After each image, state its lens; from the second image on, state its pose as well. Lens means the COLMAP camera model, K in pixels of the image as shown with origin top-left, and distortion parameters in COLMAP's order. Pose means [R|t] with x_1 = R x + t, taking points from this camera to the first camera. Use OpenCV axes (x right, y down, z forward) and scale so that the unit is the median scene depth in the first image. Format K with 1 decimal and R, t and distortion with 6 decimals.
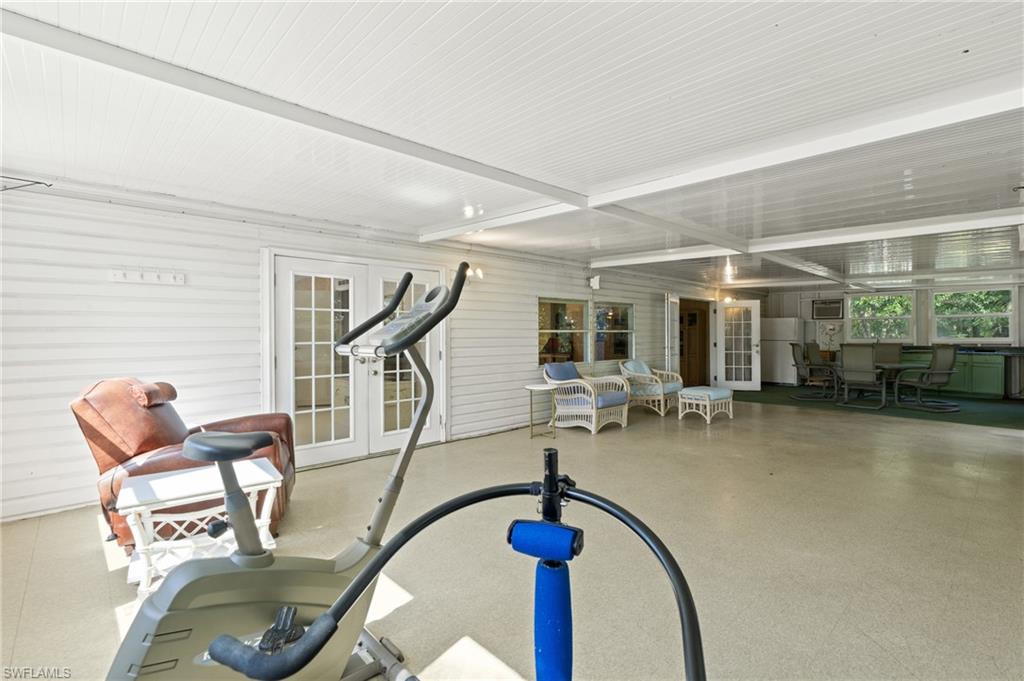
lens RADIAL K [[464.9, 0, 516.4], [0, 464.9, 337.4], [0, 0, 1]] dist [-0.003533, 0.002431]
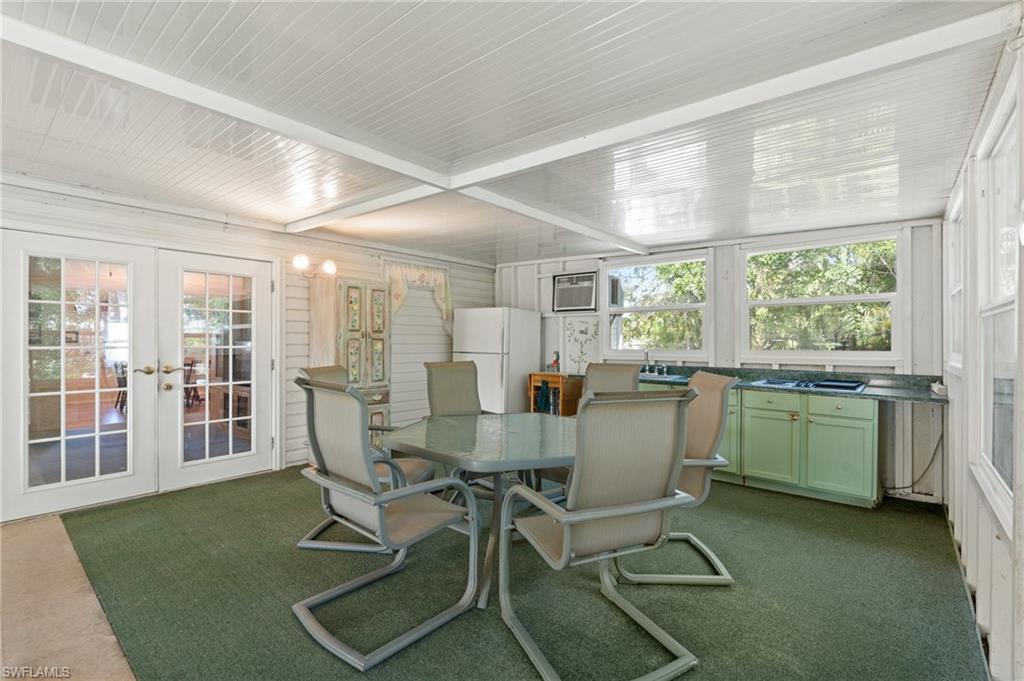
lens RADIAL K [[464.9, 0, 507.1], [0, 464.9, 340.2], [0, 0, 1]] dist [-0.003533, 0.002431]
pose [[0.992188, 0.009706, 0.124370, 0.528563], [-0.008849, 0.999933, -0.007437, -0.003224], [-0.124434, 0.006278, 0.992208, 0.497958]]
